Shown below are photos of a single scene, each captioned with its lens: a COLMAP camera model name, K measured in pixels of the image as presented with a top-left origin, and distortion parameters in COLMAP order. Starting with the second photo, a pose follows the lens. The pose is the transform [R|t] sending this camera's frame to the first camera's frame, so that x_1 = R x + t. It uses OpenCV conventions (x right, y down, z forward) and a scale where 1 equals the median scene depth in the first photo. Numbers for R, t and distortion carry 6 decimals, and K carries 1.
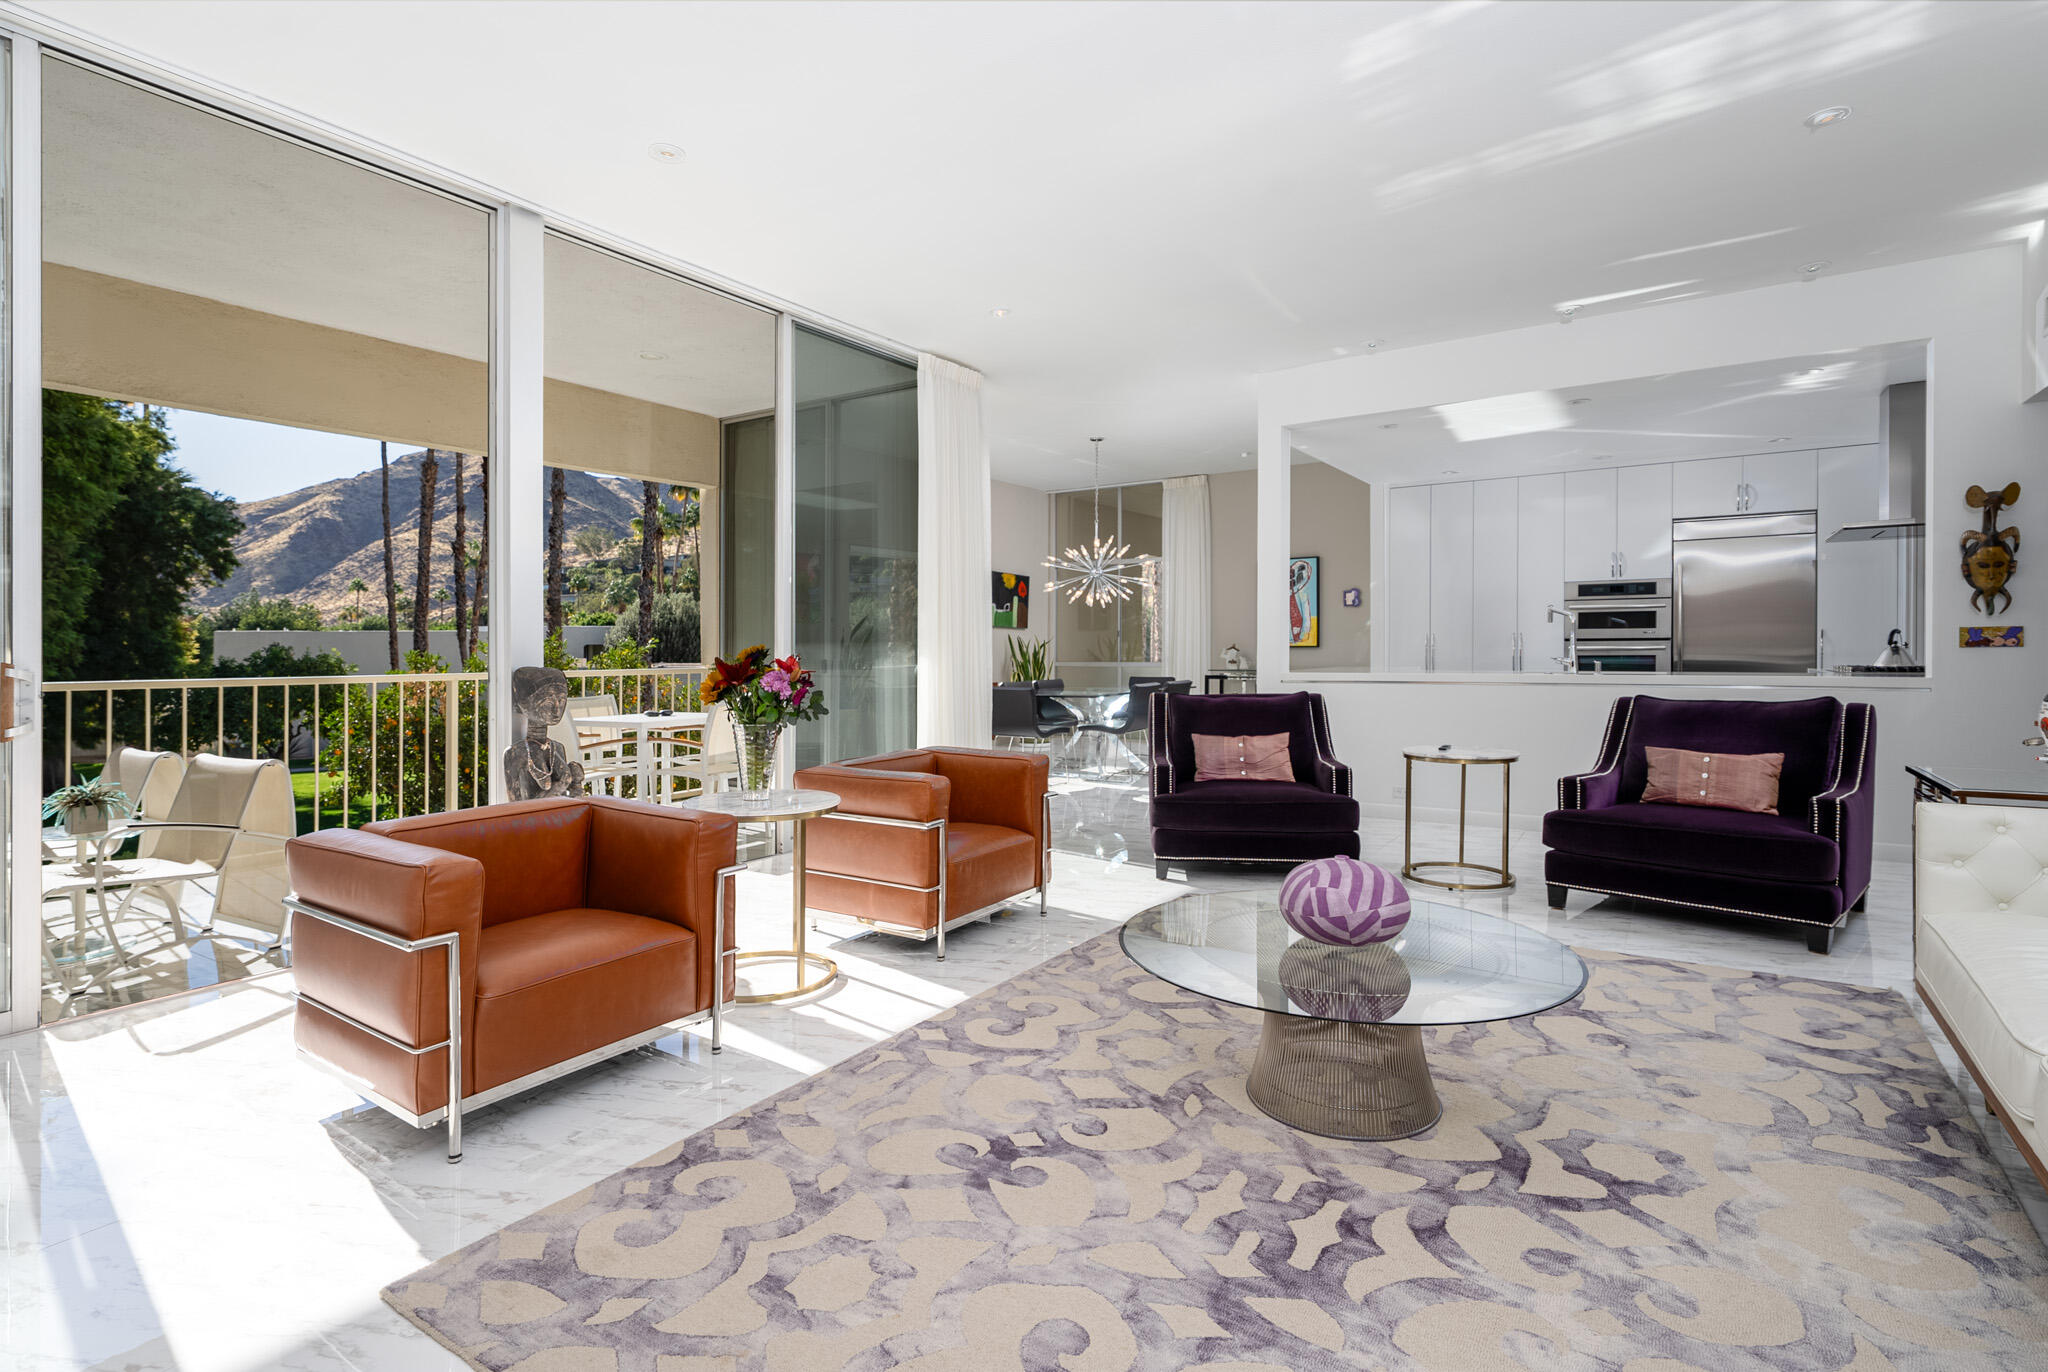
lens RADIAL K [[994.6, 0, 1023.3], [0, 994.6, 636.1], [0, 0, 1]] dist [0.005810, 0.000456]
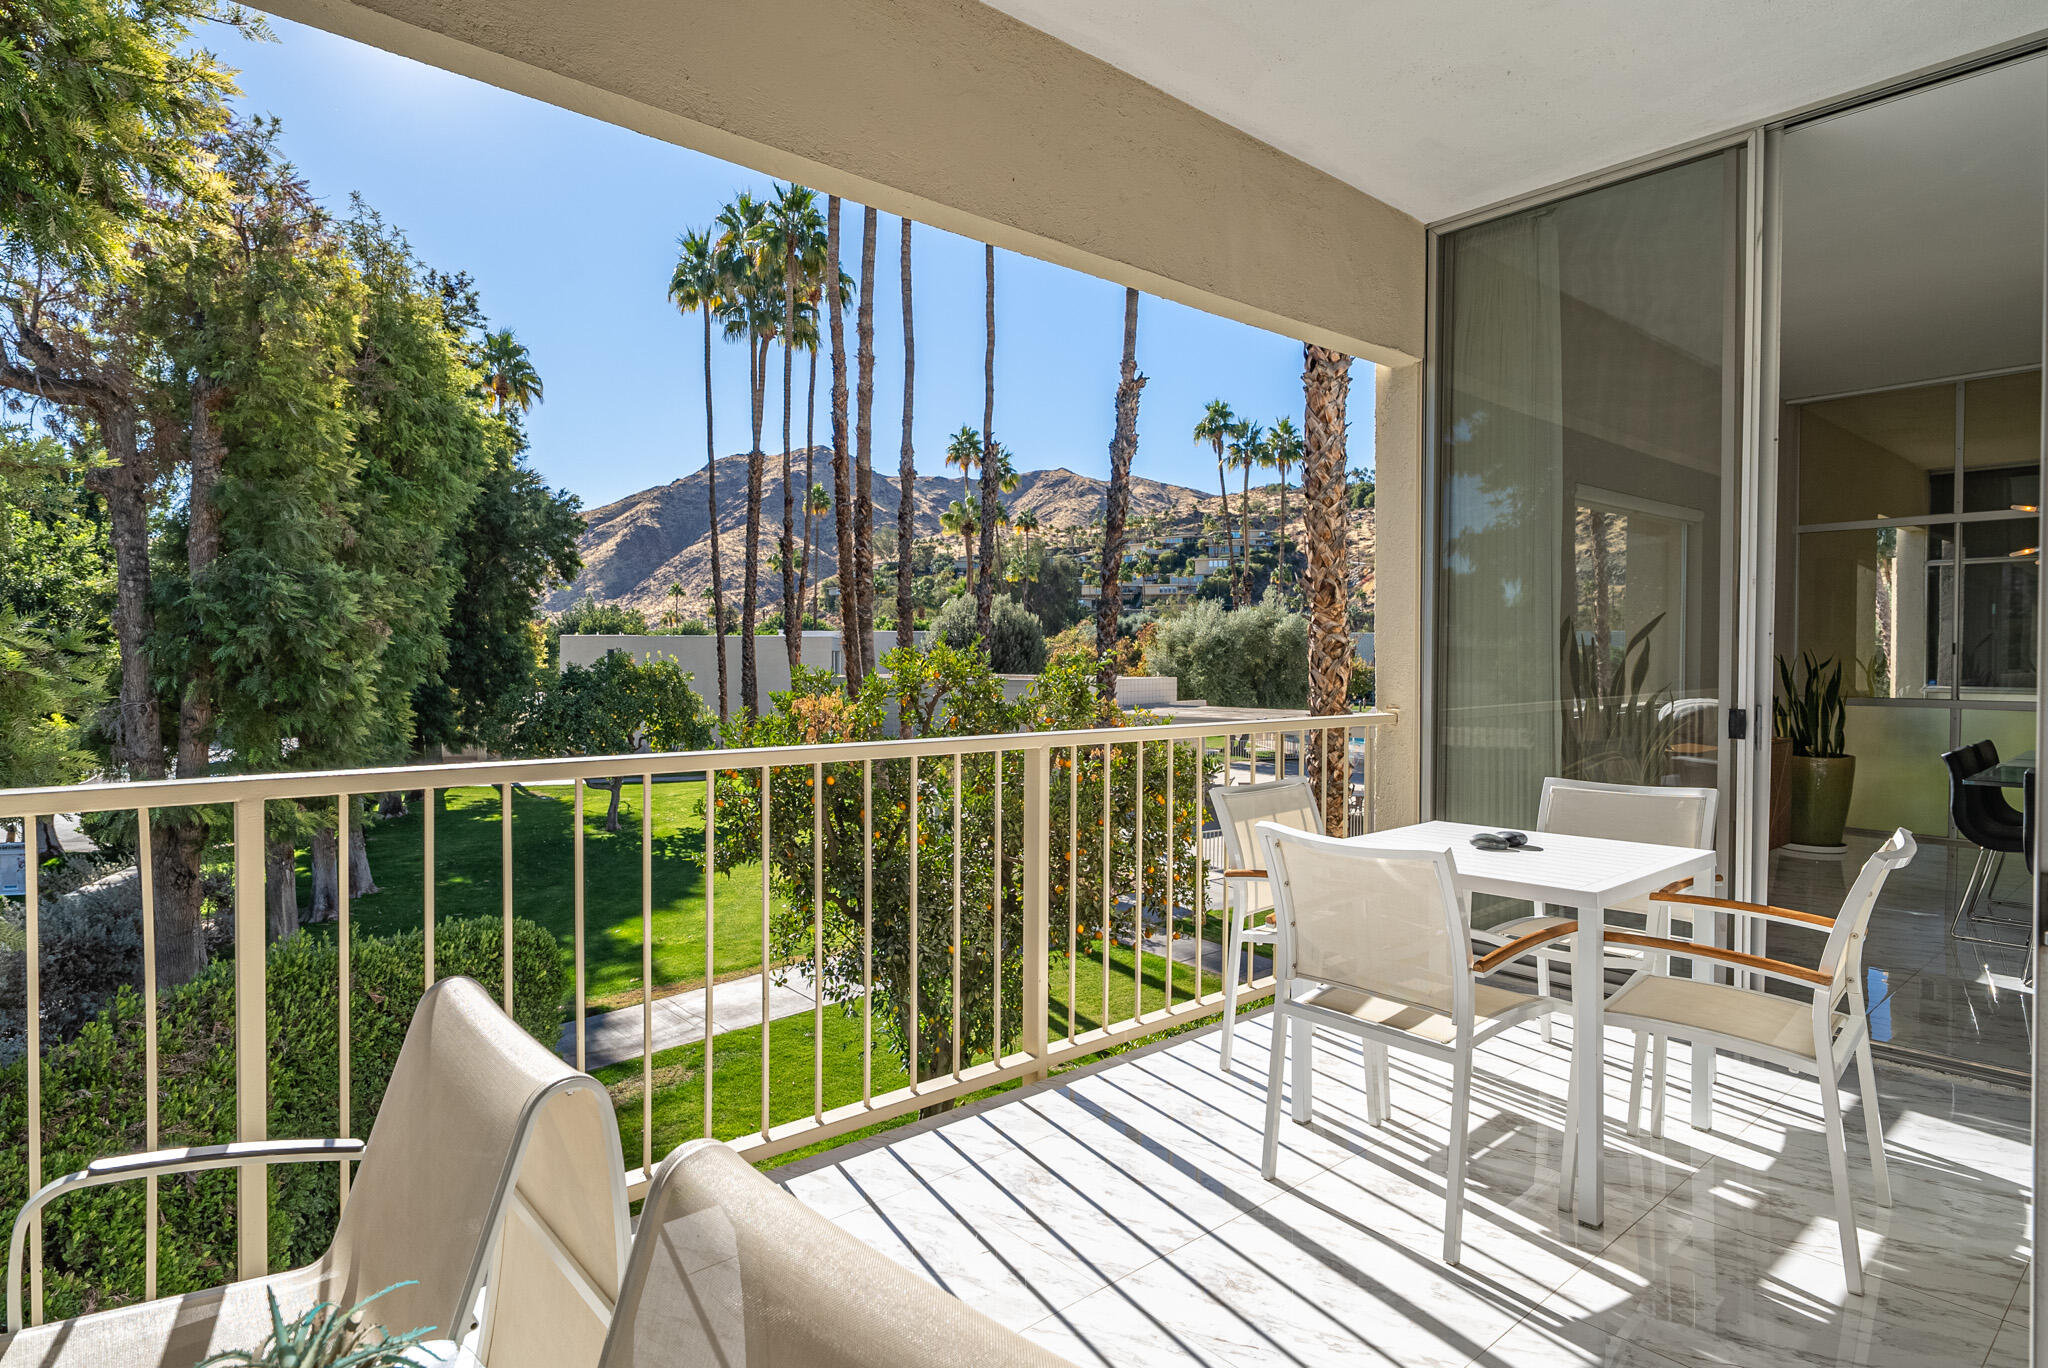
lens RADIAL K [[1119.1, 0, 1023.0], [0, 1119.1, 679.2], [0, 0, 1]] dist [-0.001989, -0.000477]
pose [[0.959341, 0.015175, -0.281842, -0.082152], [-0.006172, 0.999443, 0.032805, -0.000985], [0.282183, -0.029732, 0.958900, 0.094062]]
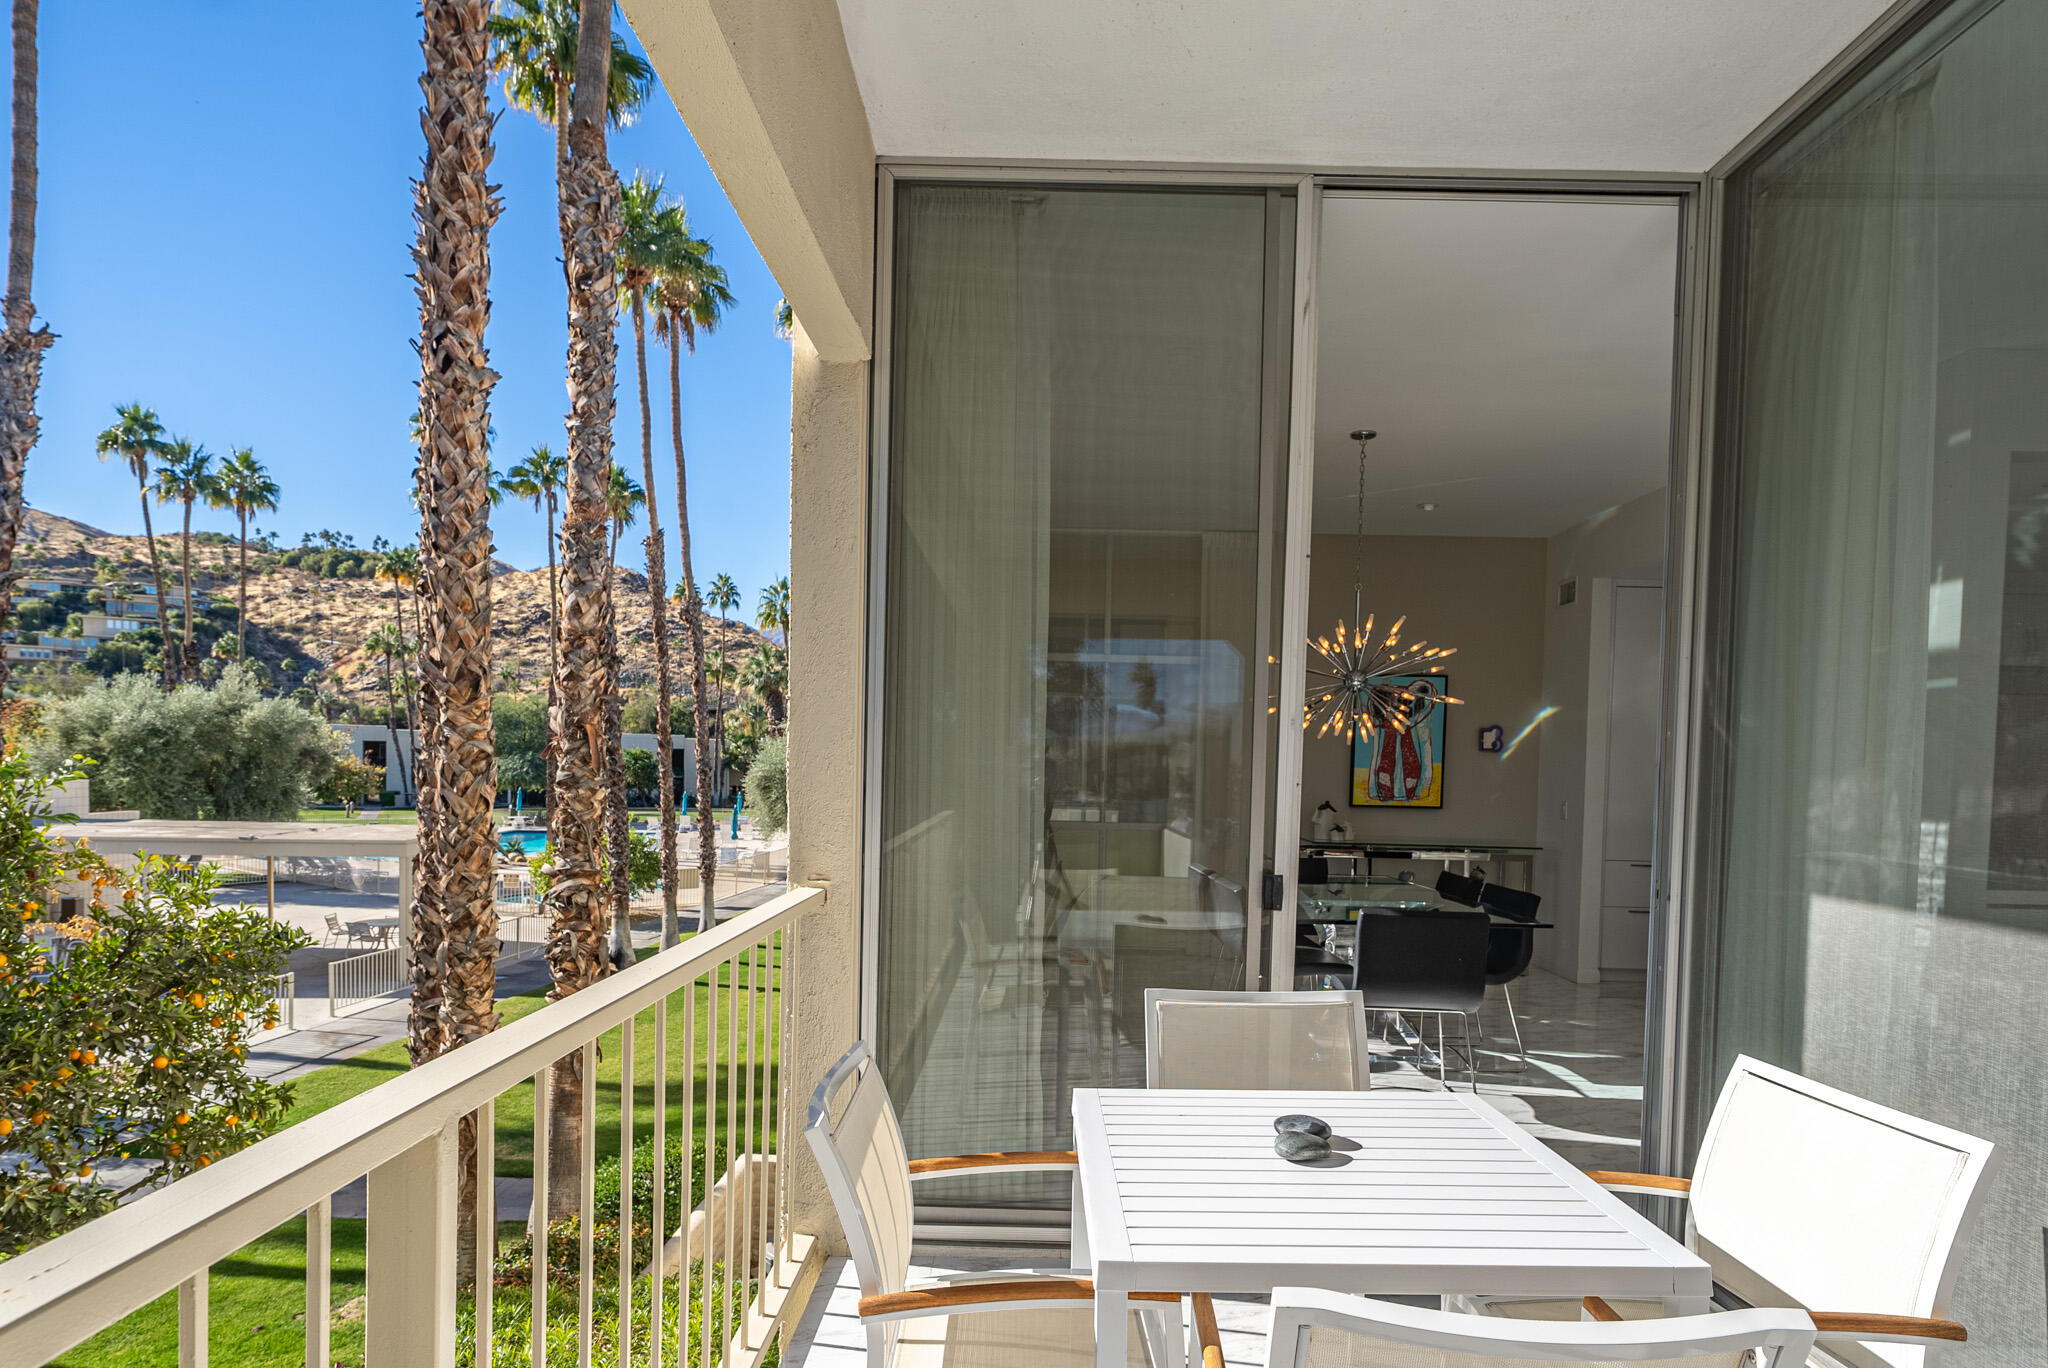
lens RADIAL K [[1143.3, 0, 1059.3], [0, 1143.3, 806.4], [0, 0, 1]] dist [0.003449, -0.001471]
pose [[0.839876, 0.009305, 0.542699, -0.112322], [-0.035542, 0.998650, 0.037883, -0.003428], [-0.541614, -0.051106, 0.839072, 0.152396]]
